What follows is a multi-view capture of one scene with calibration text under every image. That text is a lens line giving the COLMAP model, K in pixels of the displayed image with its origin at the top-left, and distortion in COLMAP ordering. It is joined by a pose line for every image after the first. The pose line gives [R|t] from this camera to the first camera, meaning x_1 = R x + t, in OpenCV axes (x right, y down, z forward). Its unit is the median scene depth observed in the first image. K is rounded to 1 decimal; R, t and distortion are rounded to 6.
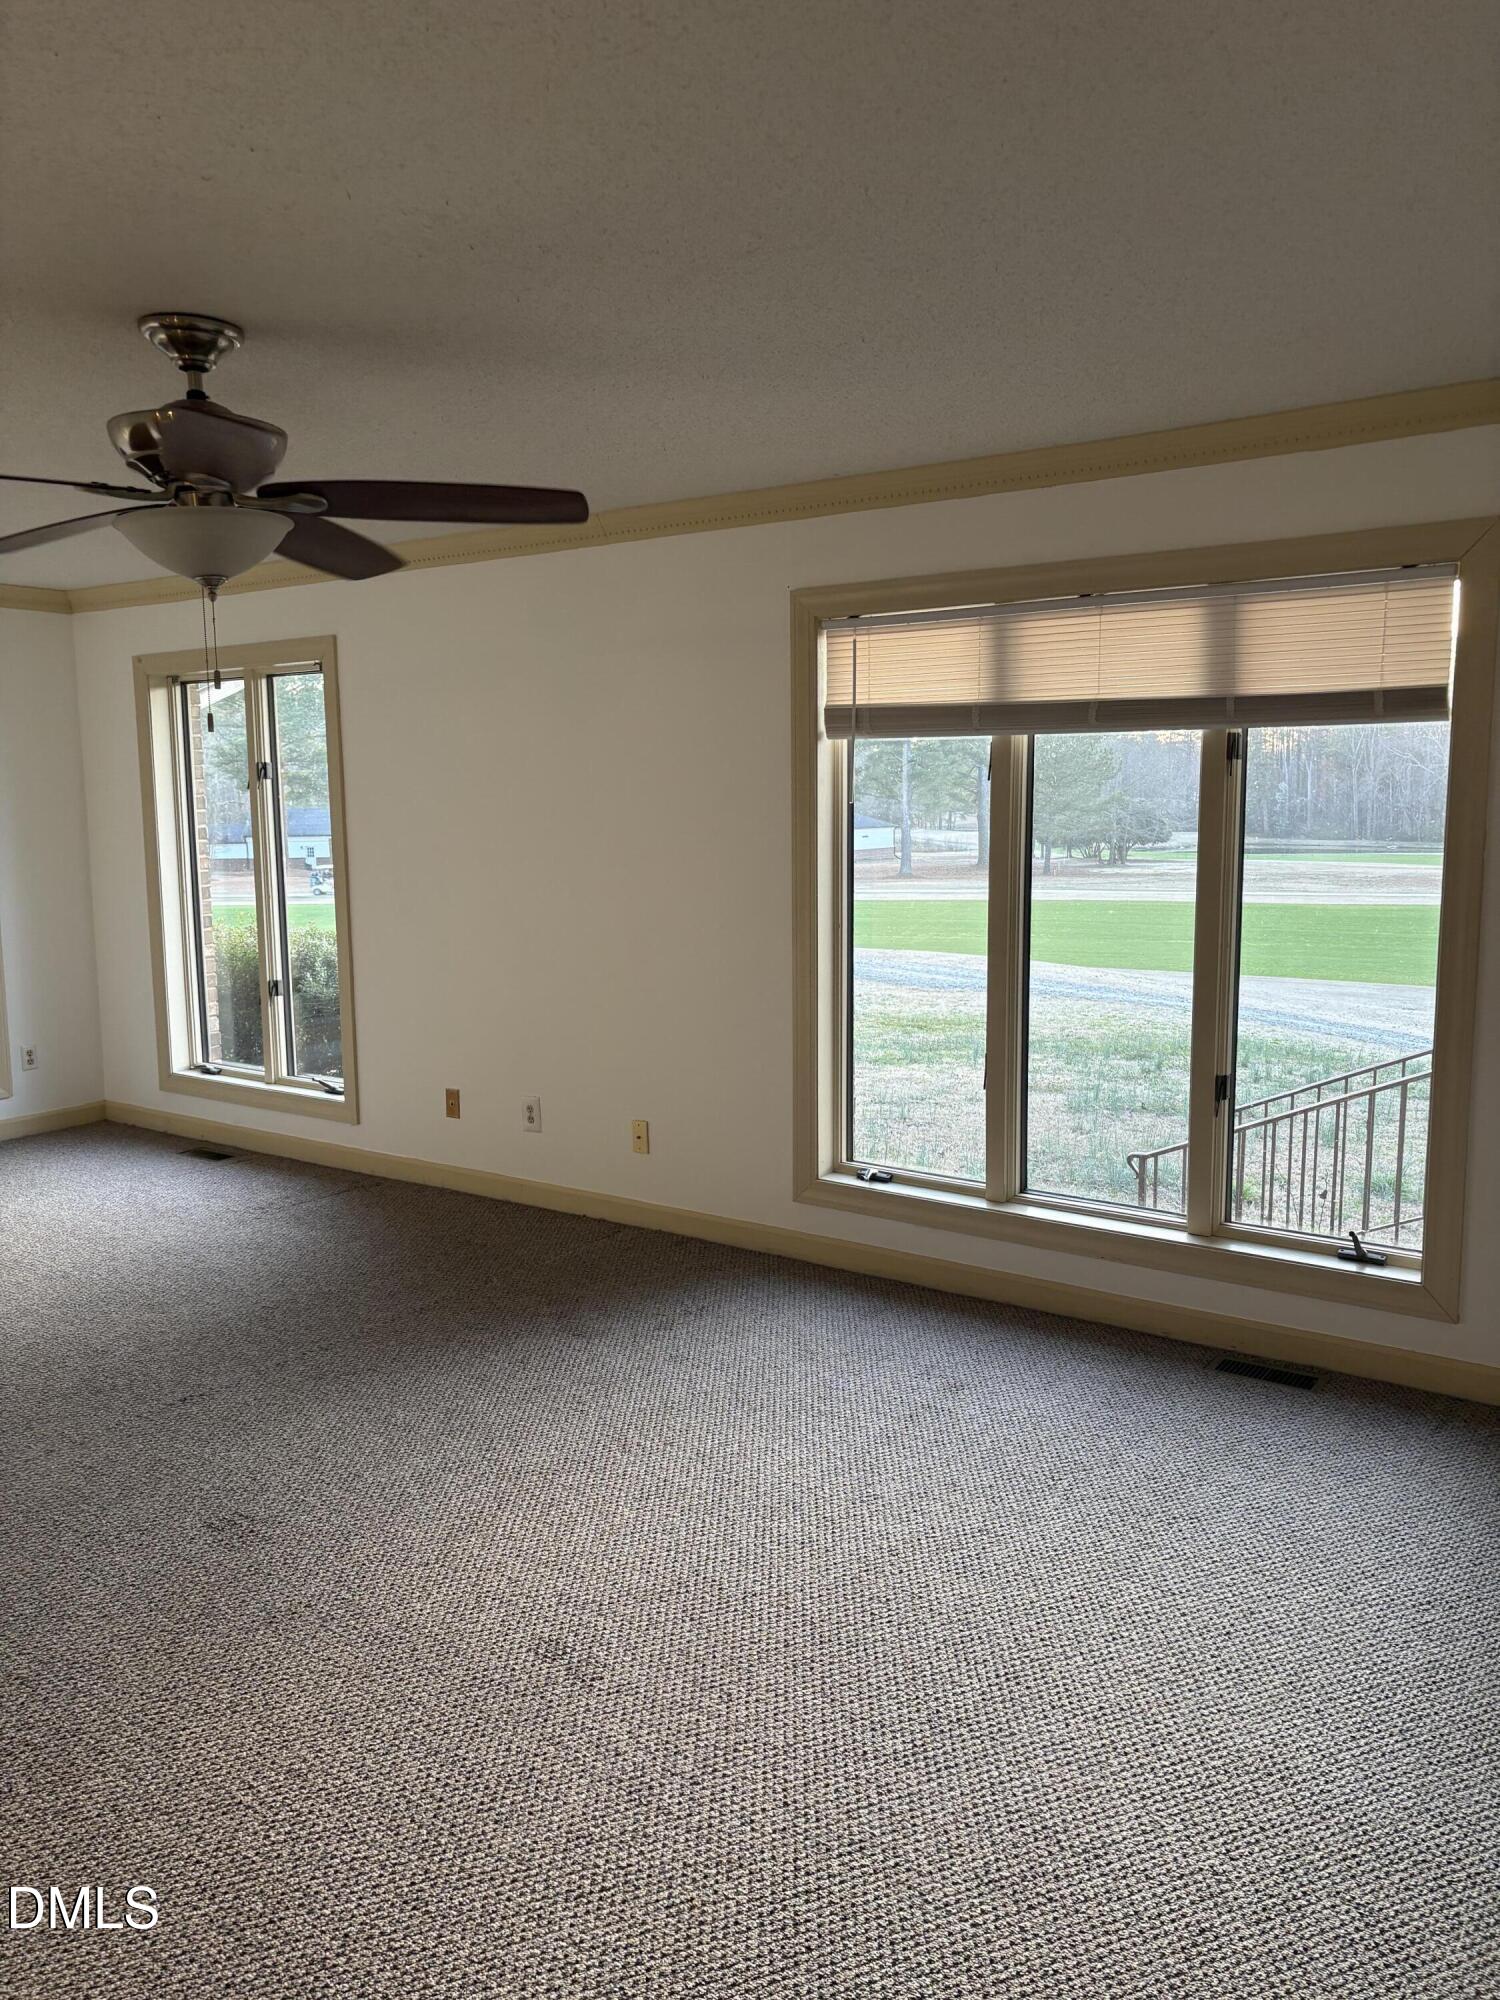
lens RADIAL K [[1525.8, 0, 750.0], [0, 1525.8, 1000.0], [0, 0, 1]] dist [0.002207, 0.001673]
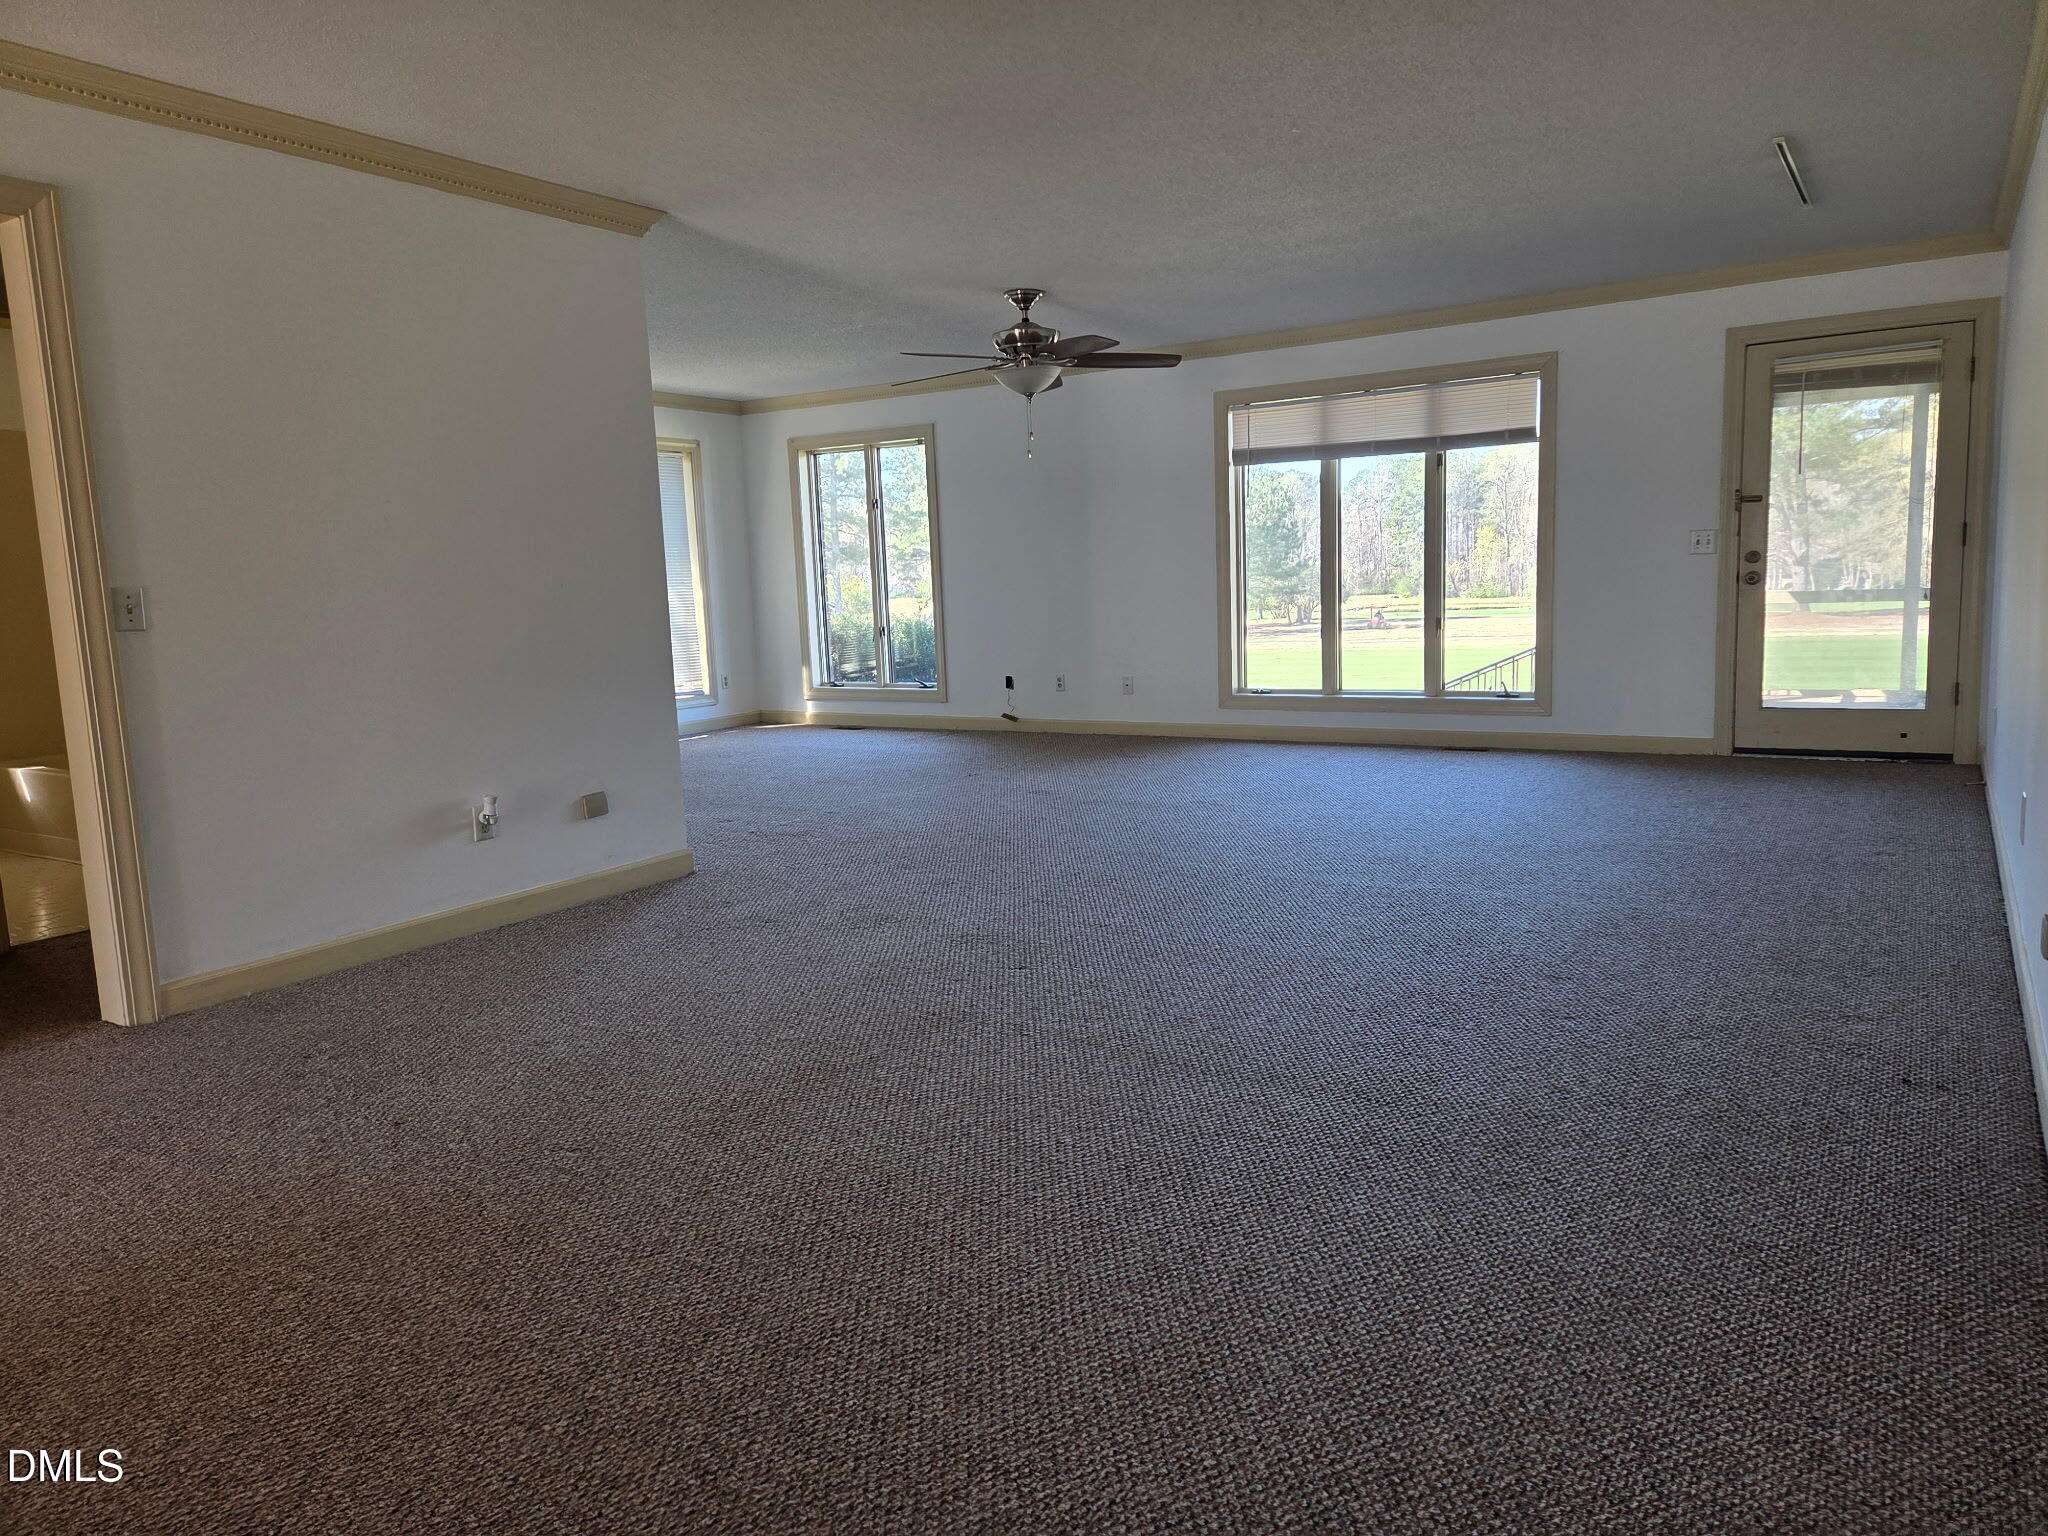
lens RADIAL K [[1562.4, 0, 1012.9], [0, 1562.4, 804.9], [0, 0, 1]] dist [0.002207, 0.001673]
pose [[0.998665, -0.034831, 0.038135, -0.328743], [0.034576, 0.999375, 0.007324, 0.242833], [-0.038366, -0.005995, 0.999246, -1.004606]]
